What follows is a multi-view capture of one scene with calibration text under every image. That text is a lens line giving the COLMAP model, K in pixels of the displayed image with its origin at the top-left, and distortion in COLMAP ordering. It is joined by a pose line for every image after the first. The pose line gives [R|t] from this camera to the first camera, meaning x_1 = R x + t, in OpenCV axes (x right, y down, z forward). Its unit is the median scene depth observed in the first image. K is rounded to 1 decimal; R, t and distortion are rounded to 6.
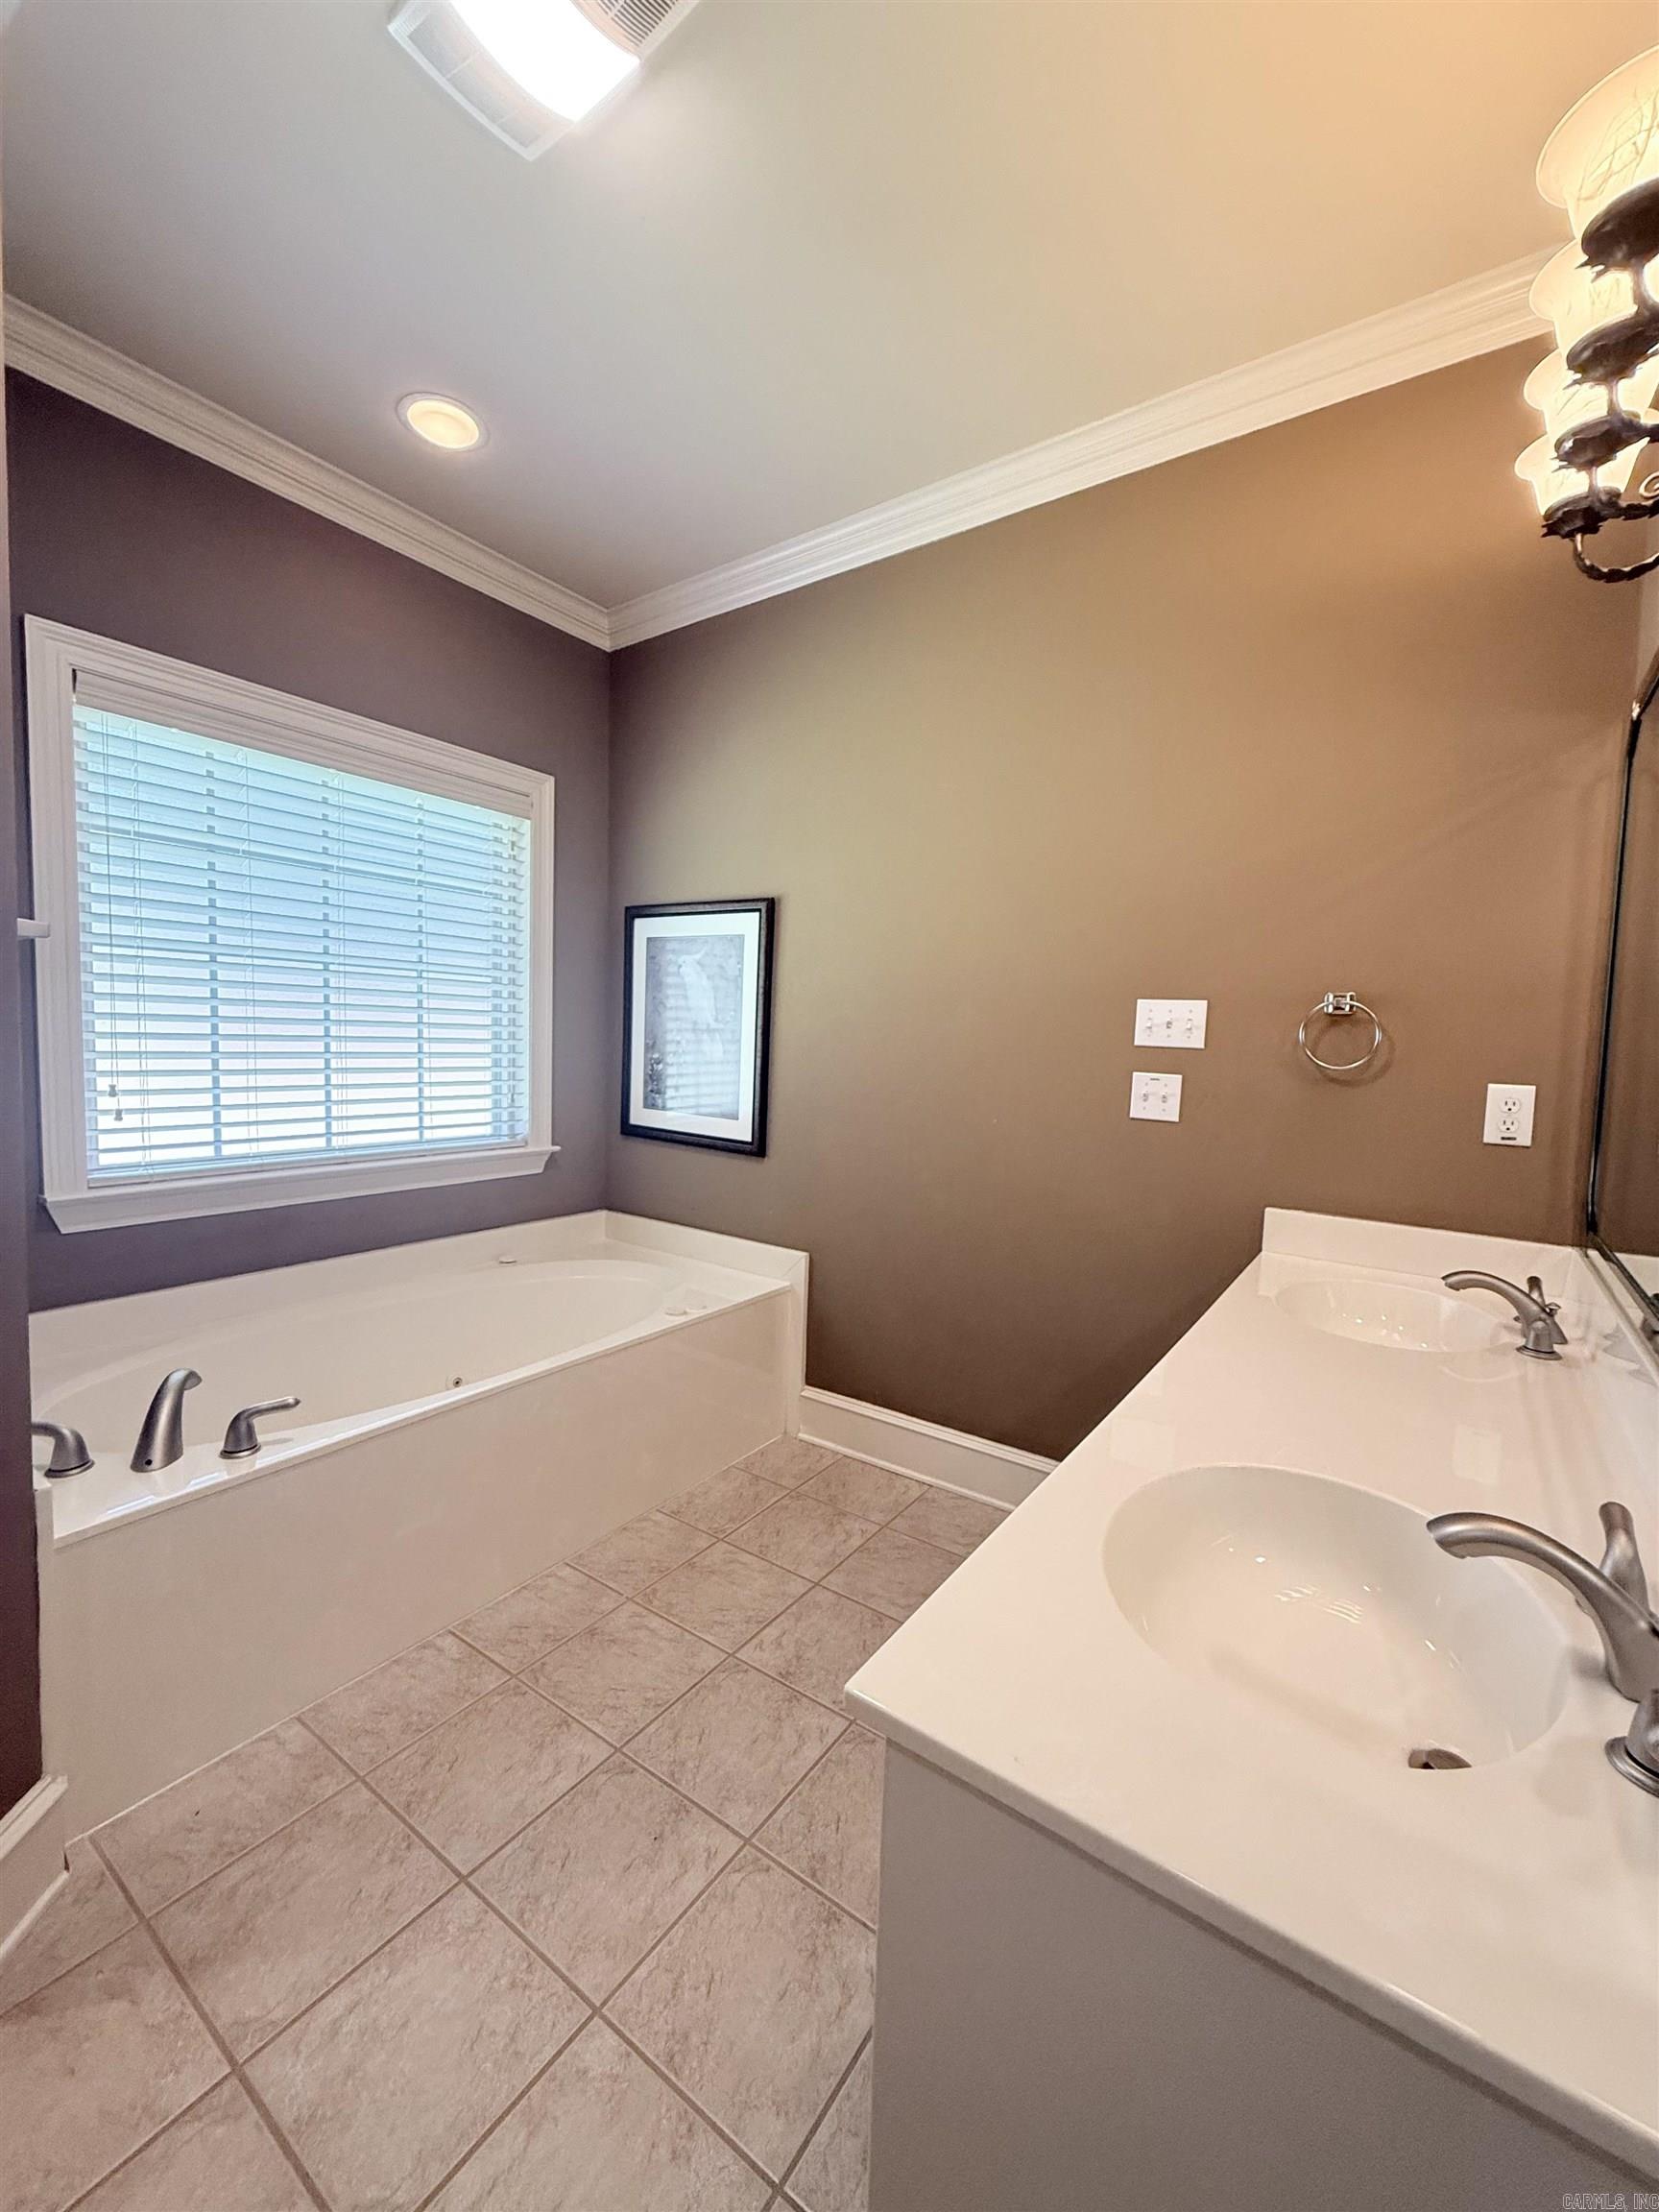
lens RADIAL K [[880.3, 0, 829.5], [0, 880.3, 1106.0], [0, 0, 1]] dist [0.000152, -0.000082]
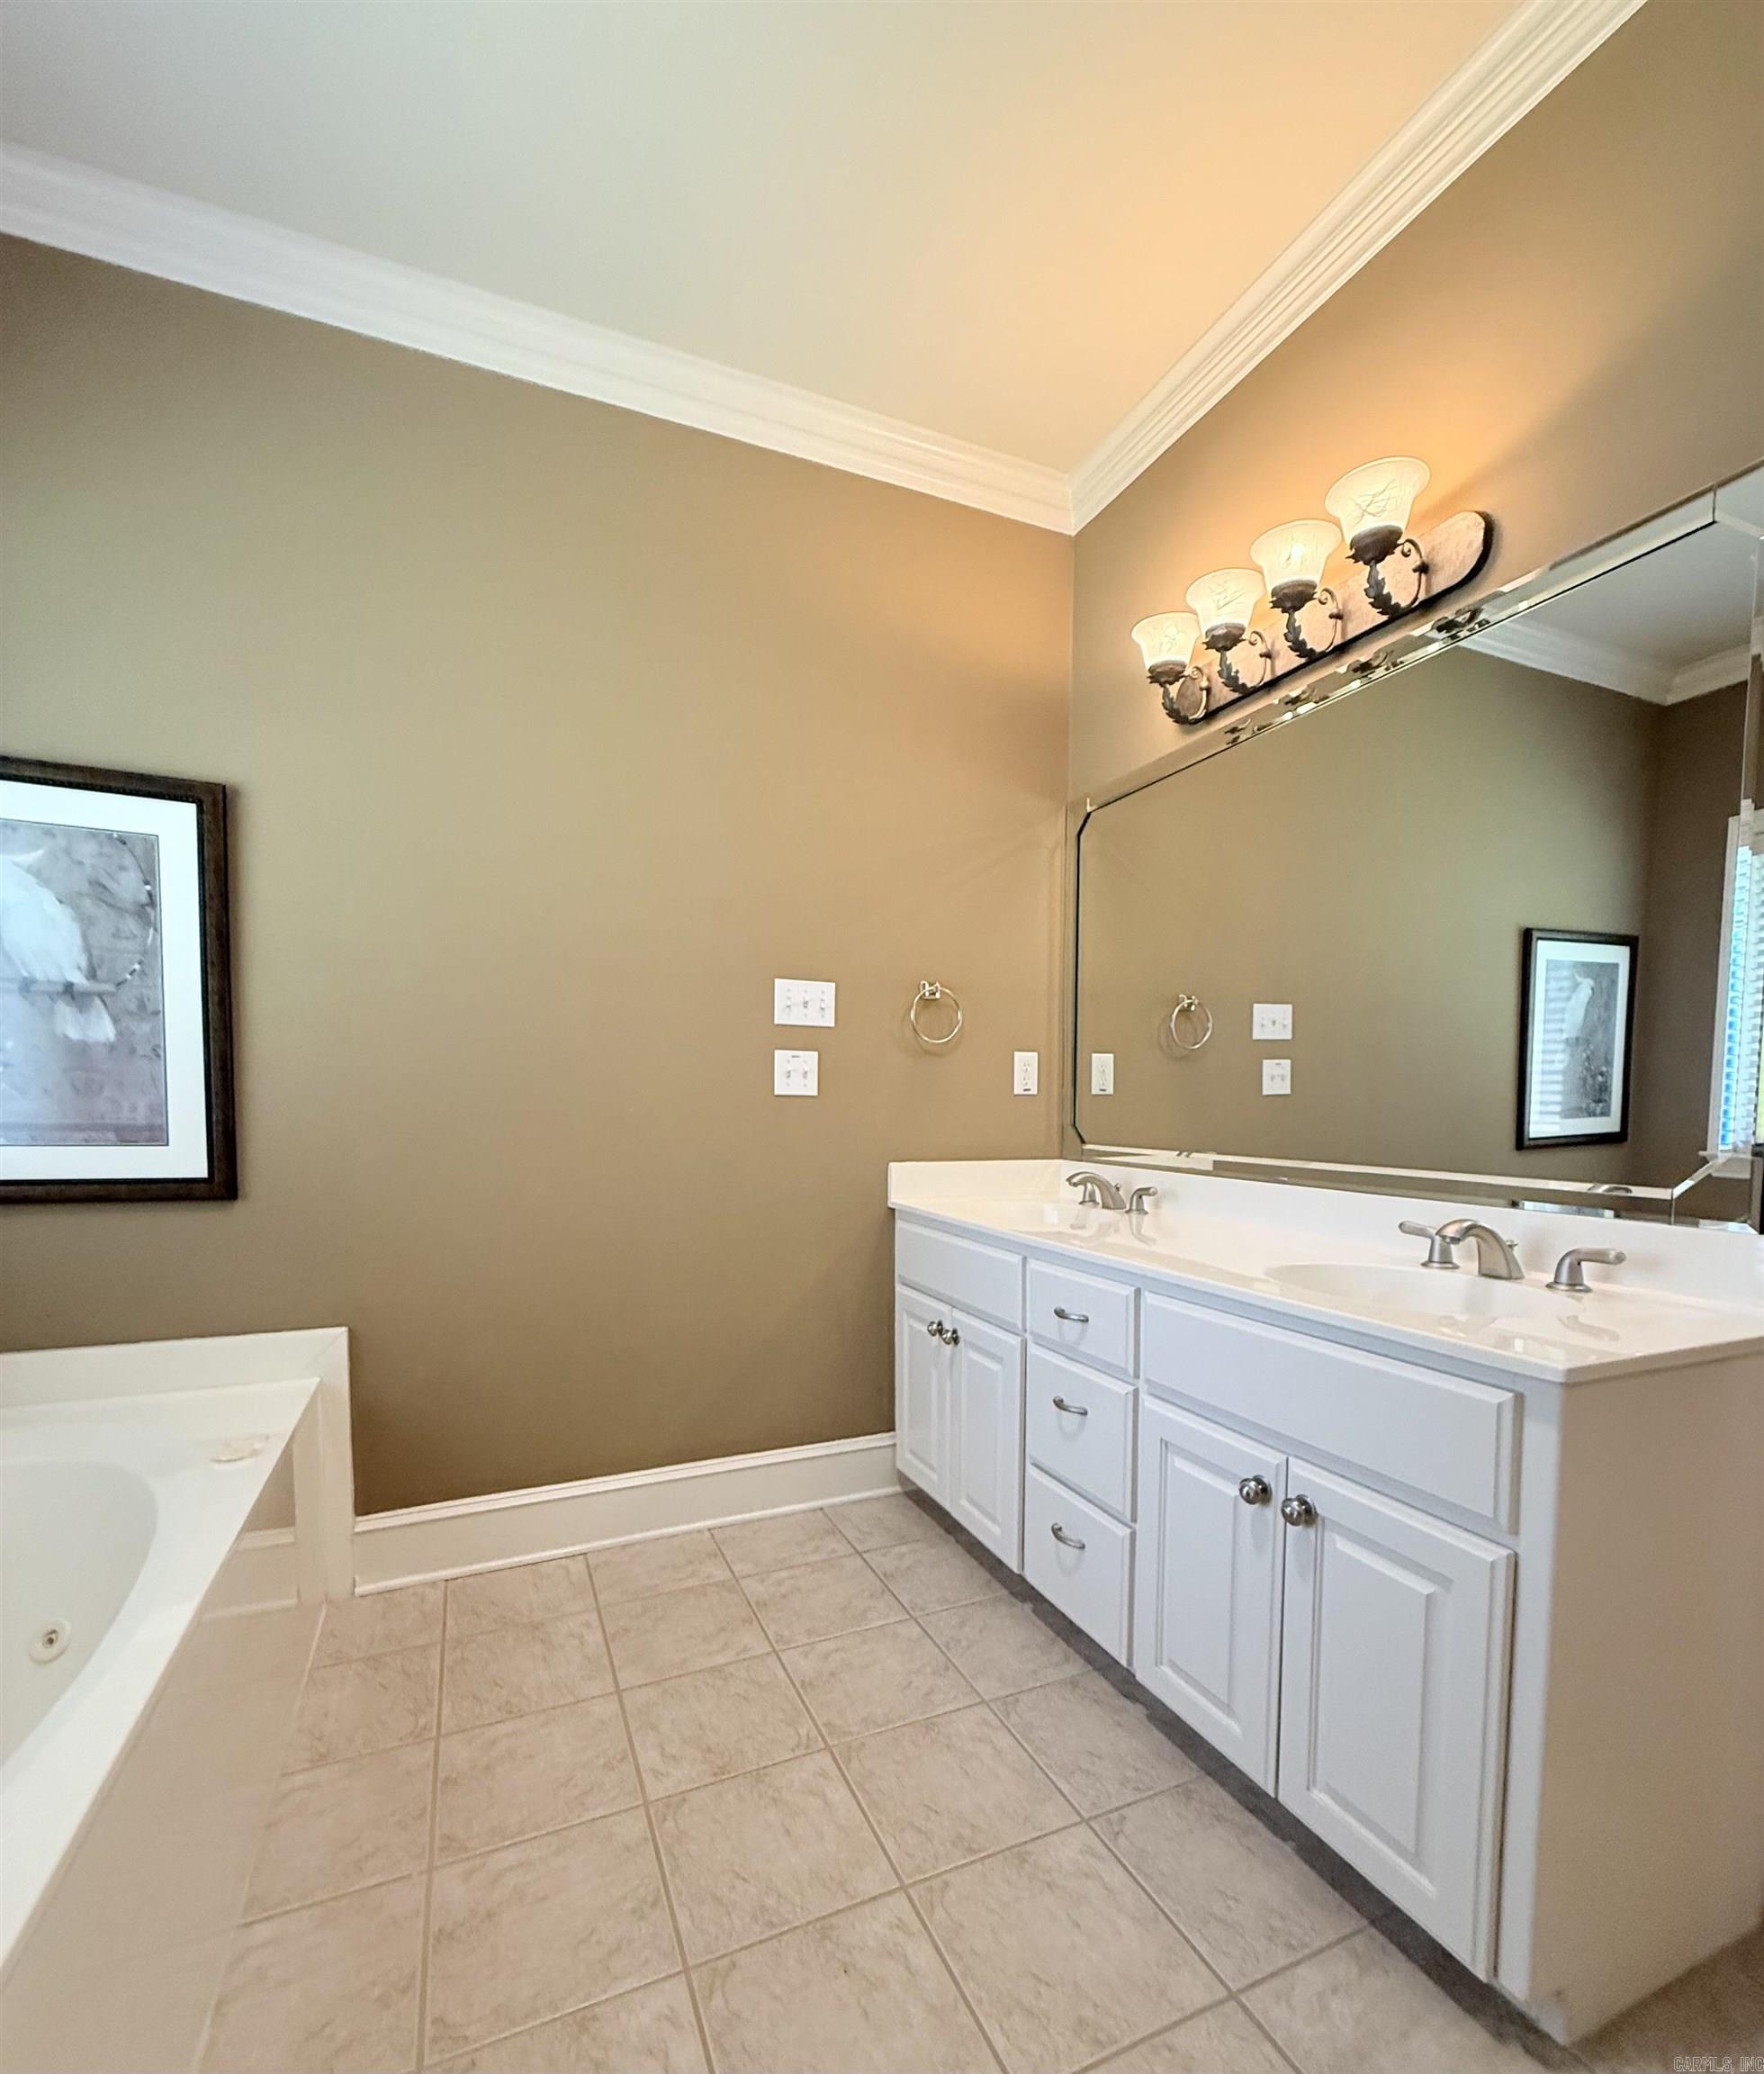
lens RADIAL K [[933.6, 0, 882.9], [0, 933.6, 1174.0], [0, 0, 1]] dist [-0.001117, 0.000088]
pose [[0.516512, -0.097822, 0.850674, -0.535444], [0.079530, 0.994639, 0.066088, 0.043527], [-0.852579, 0.033518, 0.521523, 0.332176]]
